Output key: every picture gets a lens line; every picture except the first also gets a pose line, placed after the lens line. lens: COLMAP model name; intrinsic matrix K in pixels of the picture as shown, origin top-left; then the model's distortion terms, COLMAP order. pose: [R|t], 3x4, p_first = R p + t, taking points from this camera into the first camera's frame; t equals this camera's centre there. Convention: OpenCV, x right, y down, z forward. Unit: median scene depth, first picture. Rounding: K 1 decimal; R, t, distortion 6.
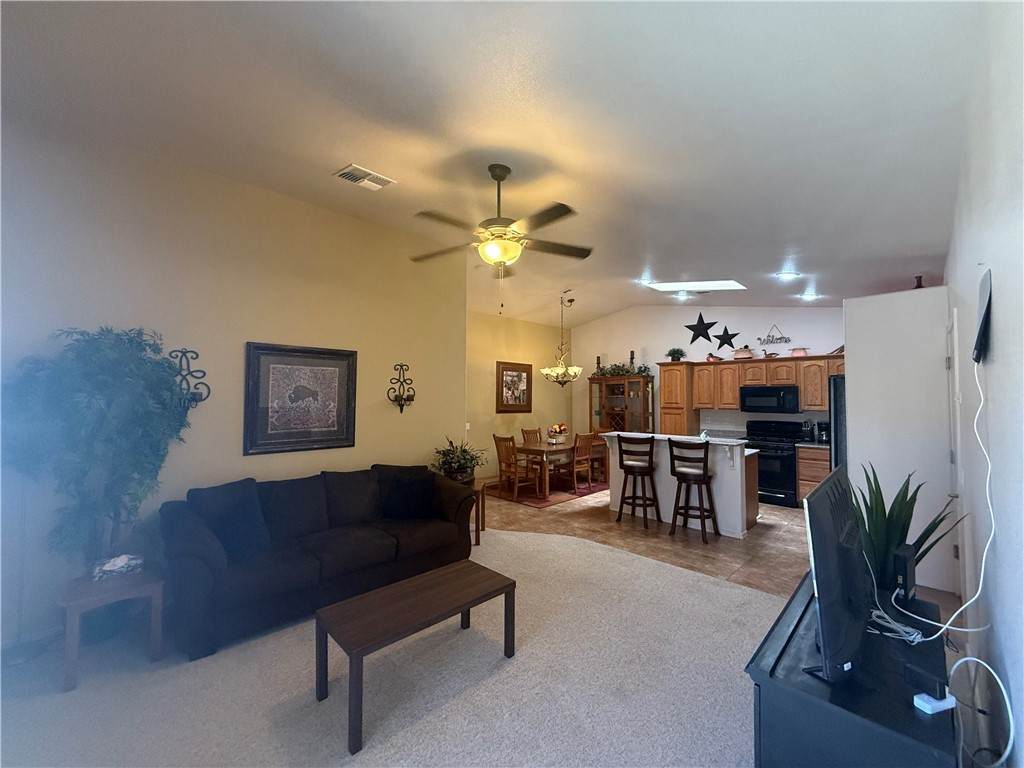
lens RADIAL K [[407.5, 0, 512.6], [0, 407.5, 384.9], [0, 0, 1]] dist [0.002320, 0.000273]
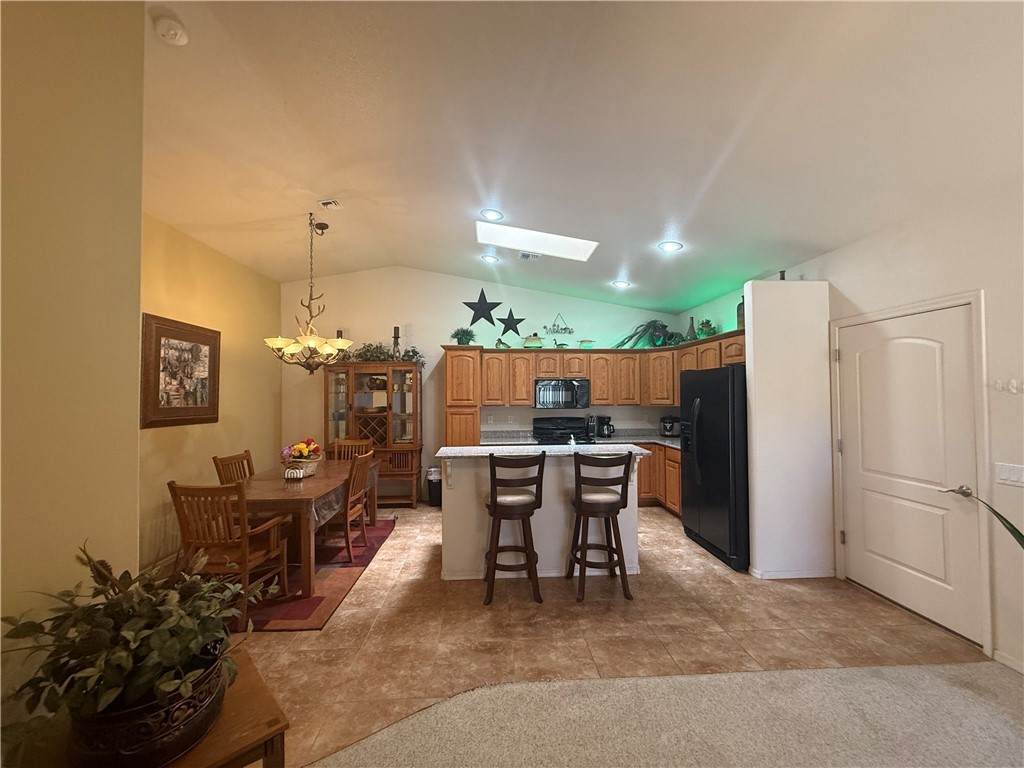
lens RADIAL K [[407.5, 0, 510.5], [0, 407.5, 385.2], [0, 0, 1]] dist [0.002320, 0.000273]
pose [[0.666171, 0.011825, 0.745706, -0.113674], [-0.015882, 0.999872, -0.001668, 0.017724], [-0.745630, -0.010732, 0.666273, 0.429457]]
